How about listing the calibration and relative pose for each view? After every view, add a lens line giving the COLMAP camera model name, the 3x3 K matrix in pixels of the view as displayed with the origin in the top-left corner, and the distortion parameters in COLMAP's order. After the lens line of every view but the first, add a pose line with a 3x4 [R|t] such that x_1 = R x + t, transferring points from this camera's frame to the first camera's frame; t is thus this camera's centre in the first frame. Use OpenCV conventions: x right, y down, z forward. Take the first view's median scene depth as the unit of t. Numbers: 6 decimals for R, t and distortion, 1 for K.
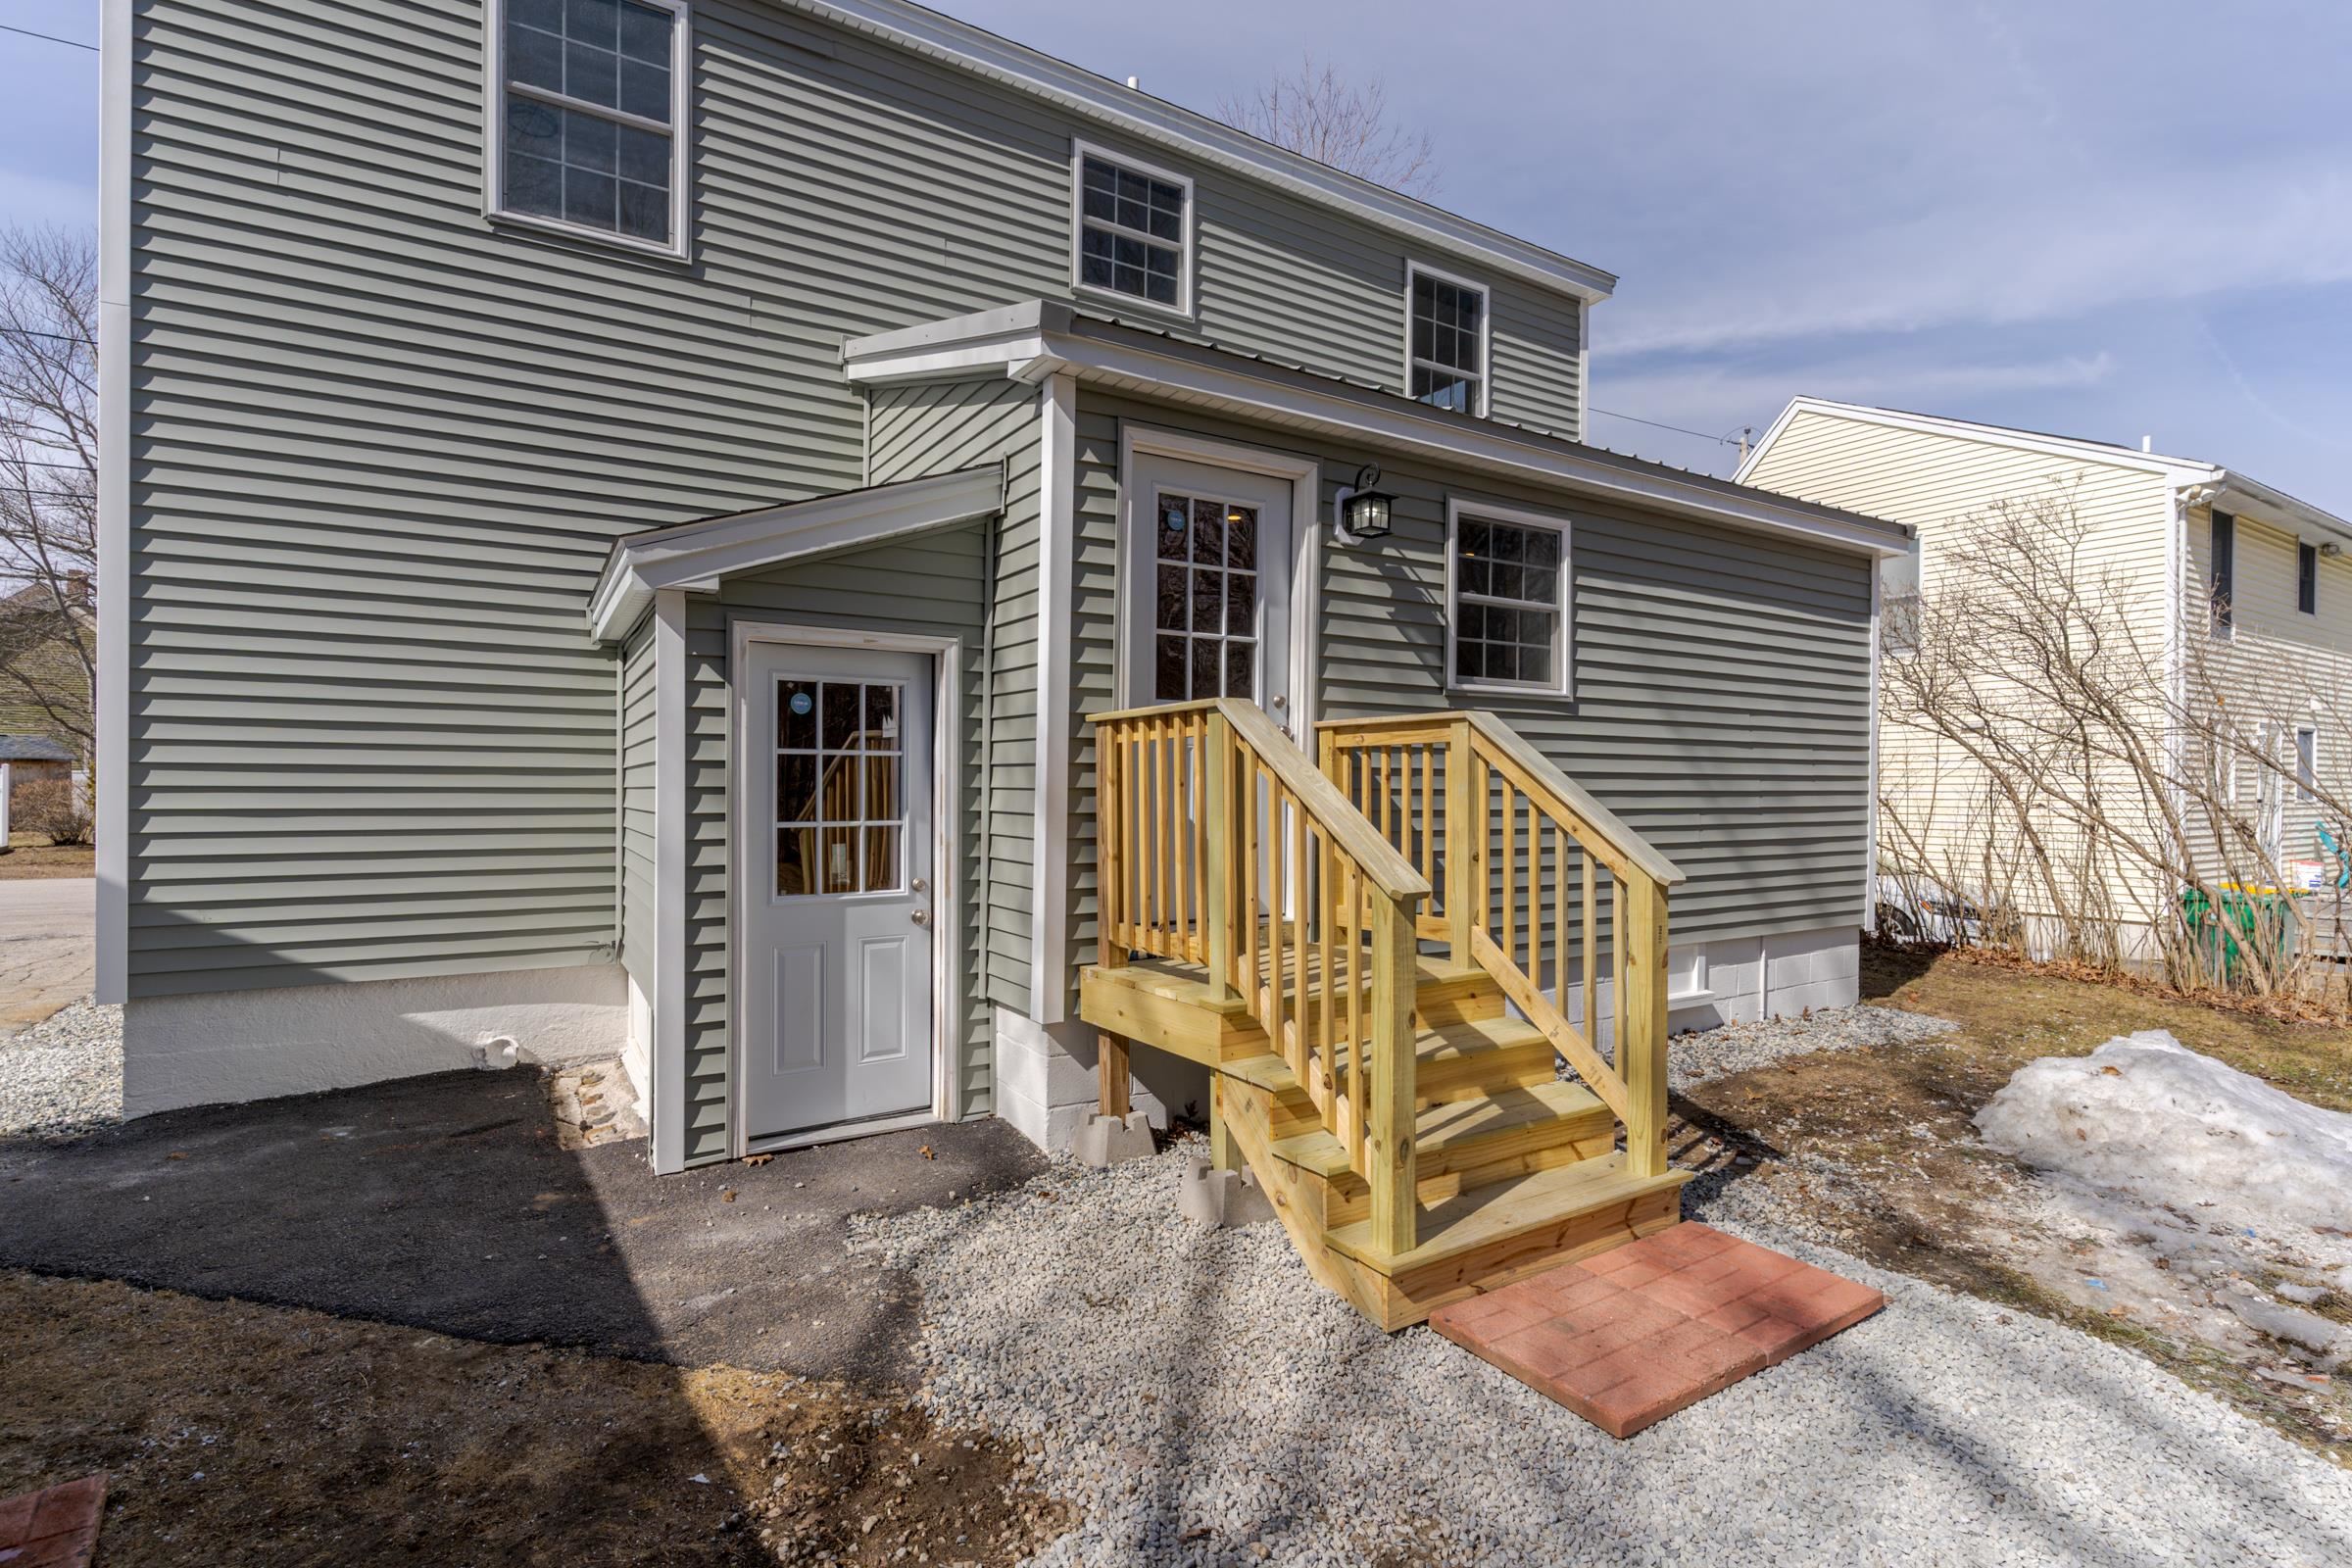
lens RADIAL K [[1121.7, 0, 1176.0], [0, 1121.7, 784.0], [0, 0, 1]] dist [0.001050, 0.000636]
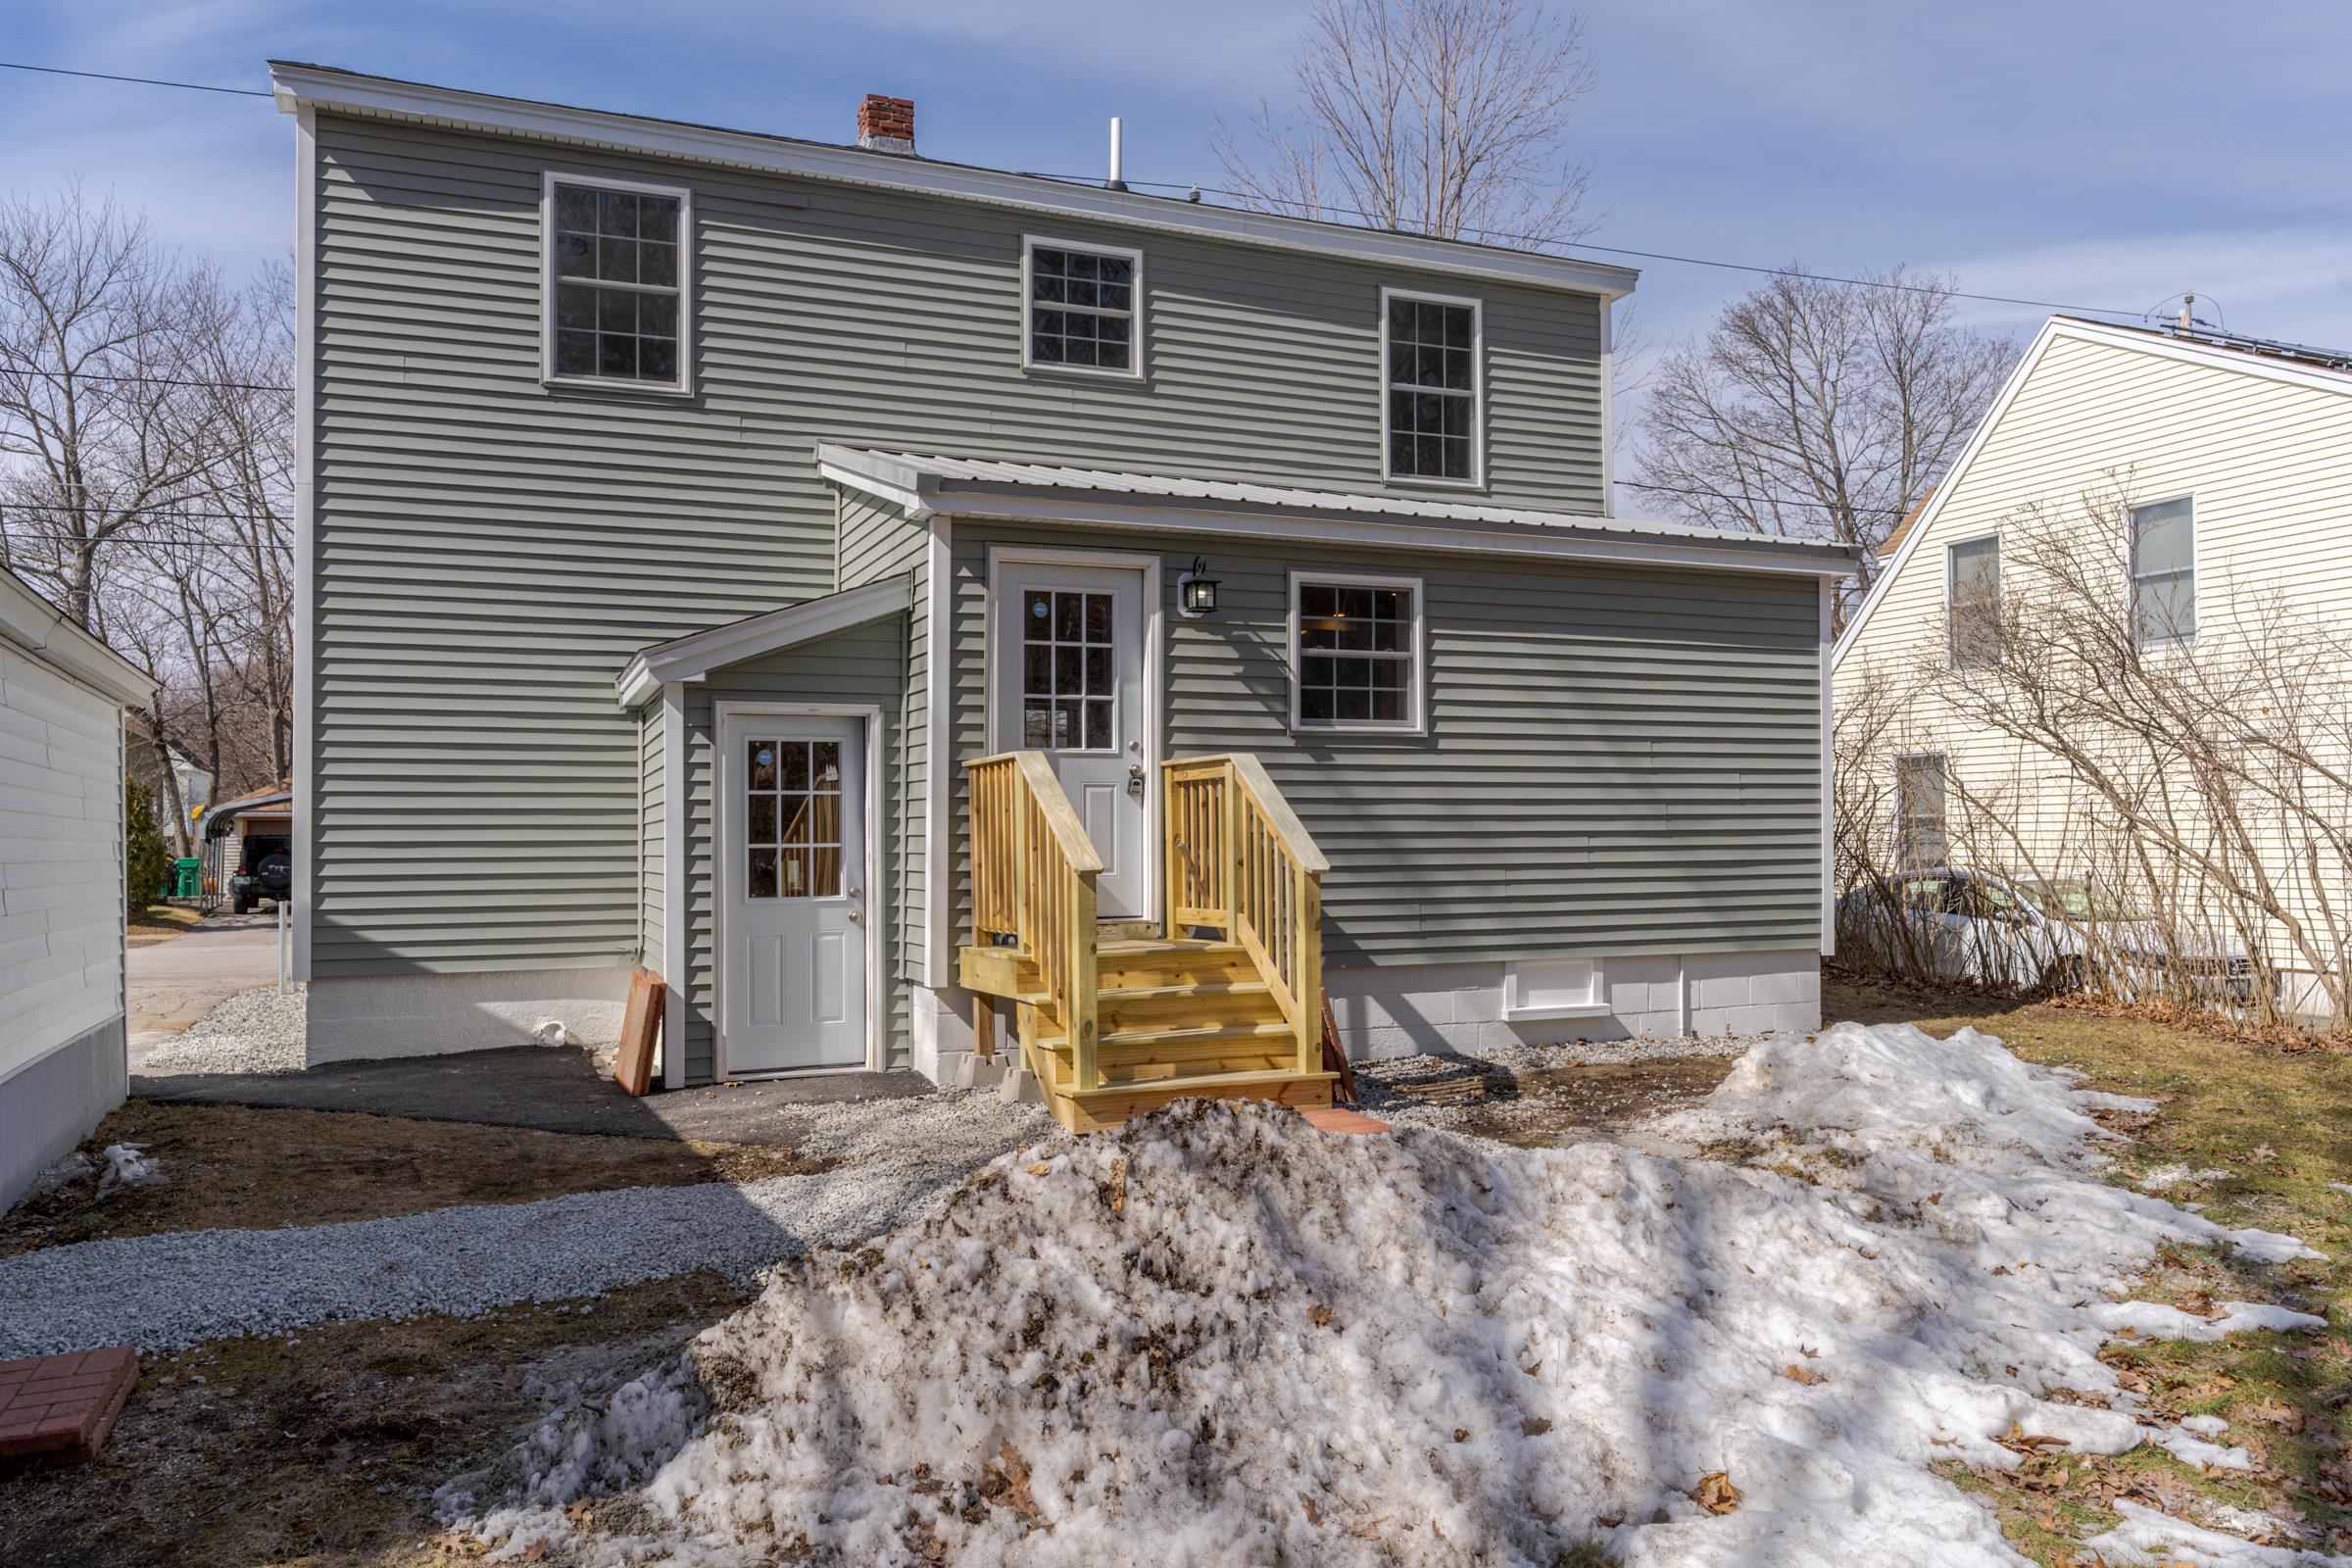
lens RADIAL K [[1737.2, 0, 1176.0], [0, 1737.2, 784.0], [0, 0, 1]] dist [-0.004607, -0.004198]
pose [[0.987195, -0.018090, -0.158489, 0.418615], [0.013306, 0.999425, -0.031194, 0.028202], [0.158962, 0.028685, 0.986868, -0.852421]]
